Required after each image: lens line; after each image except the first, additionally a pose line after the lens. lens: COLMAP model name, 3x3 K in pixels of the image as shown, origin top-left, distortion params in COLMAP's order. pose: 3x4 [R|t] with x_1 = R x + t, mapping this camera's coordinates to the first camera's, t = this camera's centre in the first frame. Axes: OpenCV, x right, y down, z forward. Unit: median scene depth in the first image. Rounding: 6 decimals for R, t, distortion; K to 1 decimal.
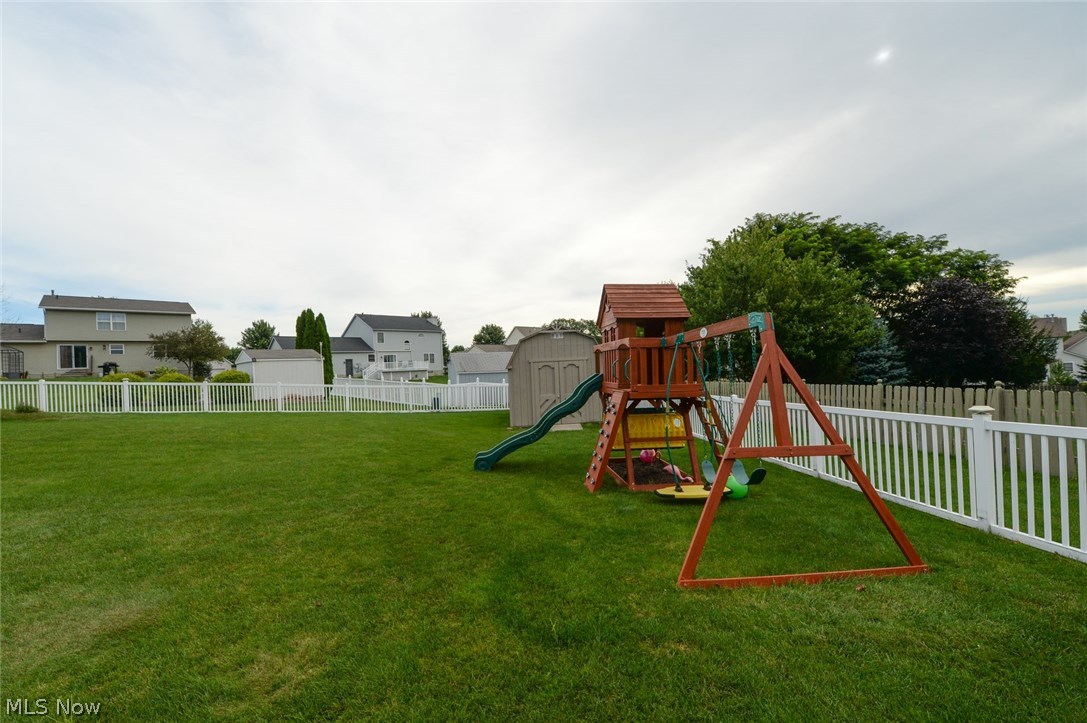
lens RADIAL K [[433.7, 0, 545.1], [0, 433.7, 361.7], [0, 0, 1]] dist [-0.013704, -0.002475]
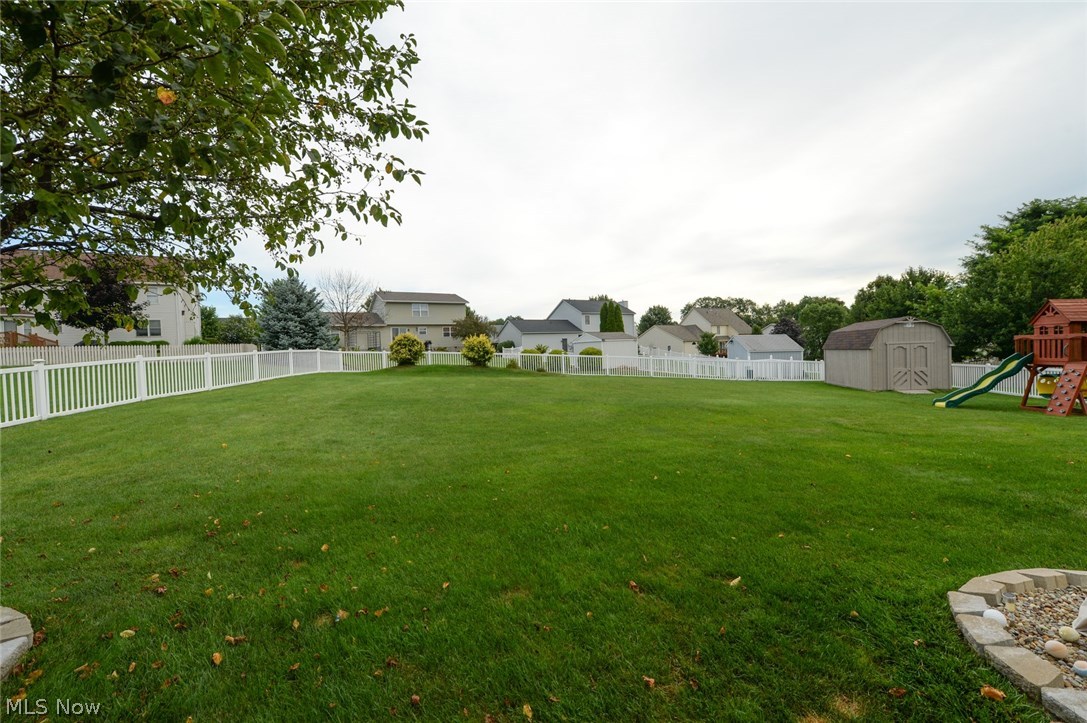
lens RADIAL K [[433.7, 0, 542.2], [0, 433.7, 360.3], [0, 0, 1]] dist [-0.013704, -0.002475]
pose [[0.963016, 0.018696, -0.268795, -0.265392], [-0.006264, 0.998874, 0.047037, -0.002058], [0.269372, -0.043613, 0.962048, -0.224280]]
